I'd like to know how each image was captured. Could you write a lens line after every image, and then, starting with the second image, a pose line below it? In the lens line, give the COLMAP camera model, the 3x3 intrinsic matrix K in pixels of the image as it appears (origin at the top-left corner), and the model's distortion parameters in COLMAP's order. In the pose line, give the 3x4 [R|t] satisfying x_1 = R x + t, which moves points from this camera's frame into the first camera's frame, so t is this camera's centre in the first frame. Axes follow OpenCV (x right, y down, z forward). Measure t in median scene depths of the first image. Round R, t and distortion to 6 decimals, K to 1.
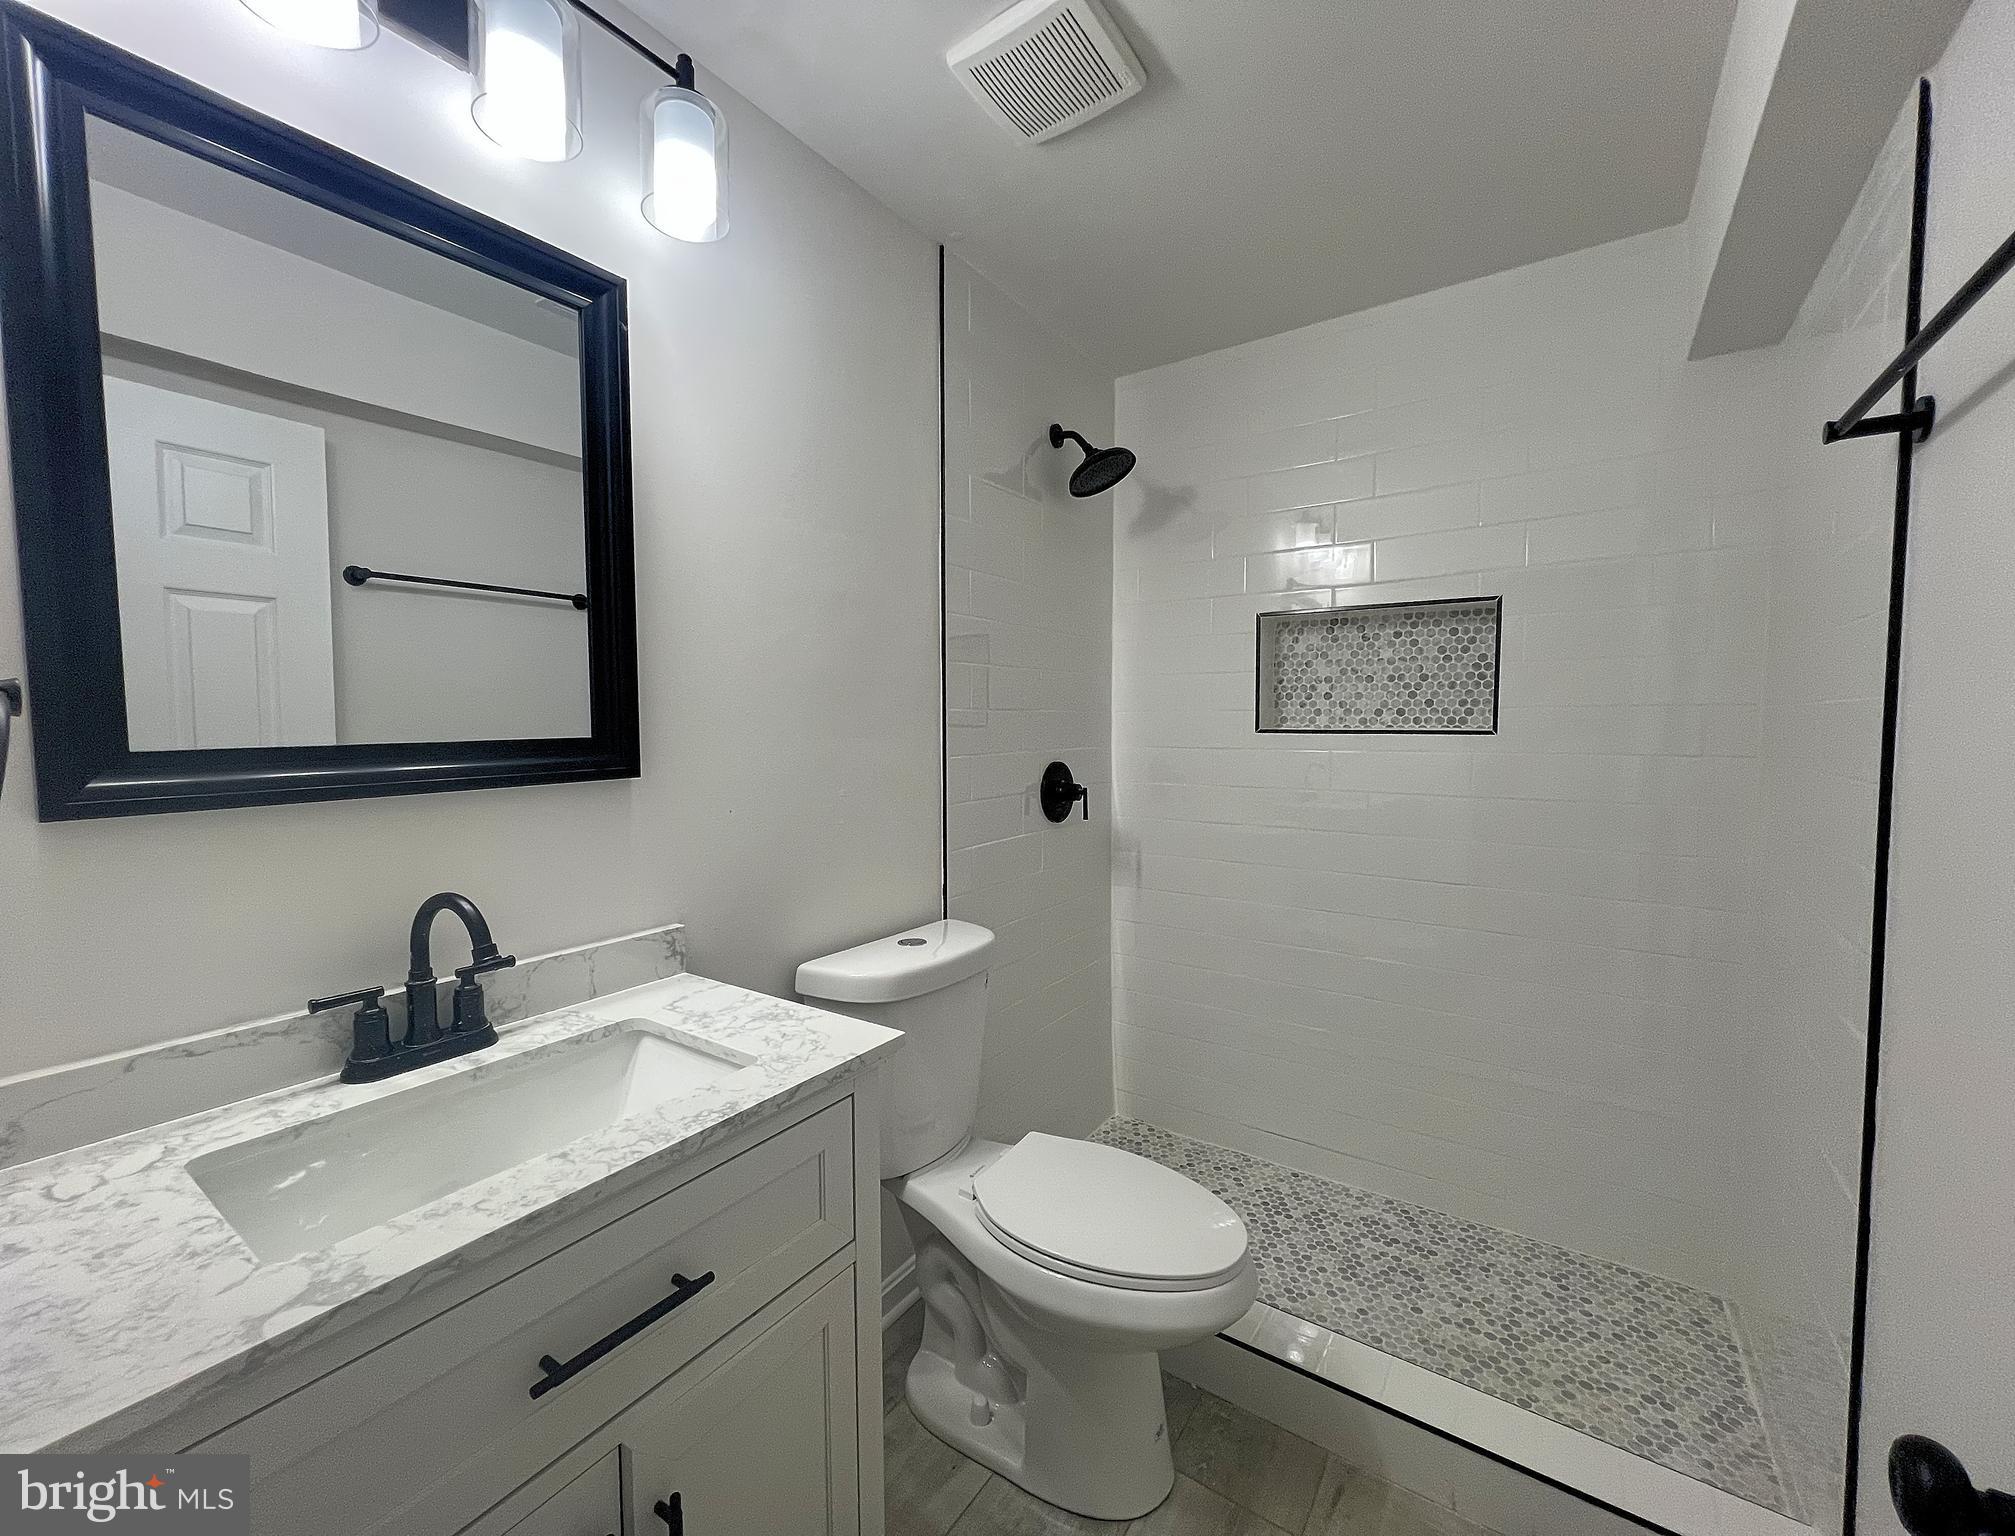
lens RADIAL K [[798.6, 0, 1007.5], [0, 798.6, 768.0], [0, 0, 1]] dist [-0.000305, -0.000094]
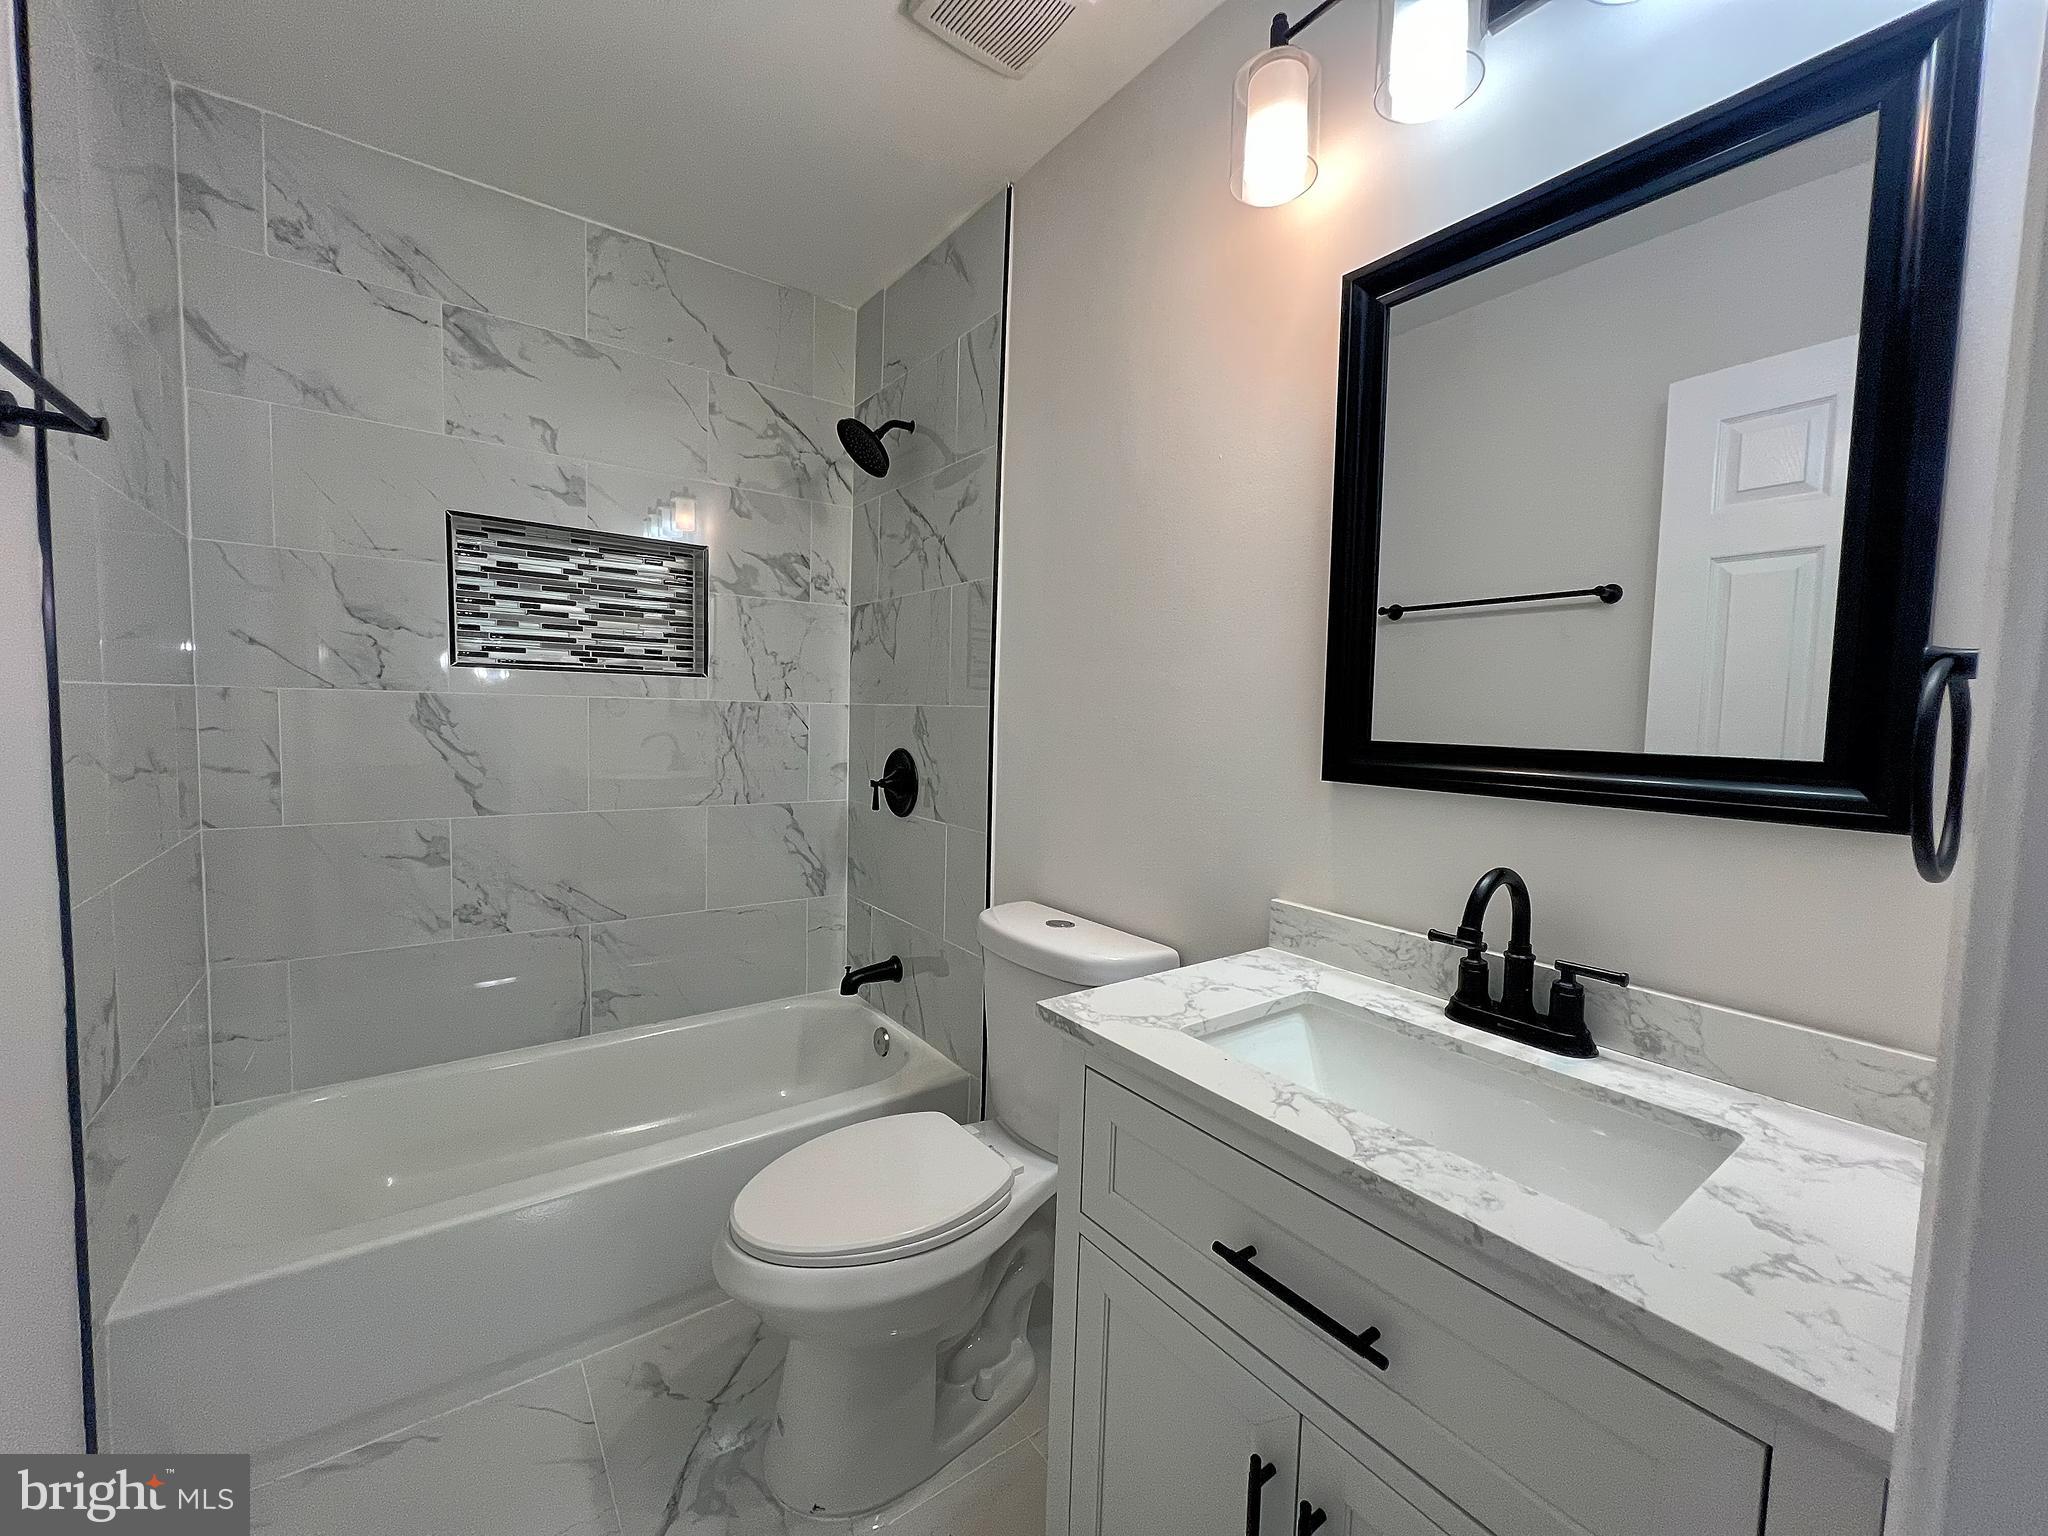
lens RADIAL K [[822.1, 0, 1021.4], [0, 822.1, 702.1], [0, 0, 1]] dist [-0.000353, -0.000084]
pose [[-0.328329, 0.010161, -0.944509, 0.486491], [-0.056596, 0.997934, 0.030409, -0.056677], [0.942866, 0.063439, -0.327076, 0.752304]]
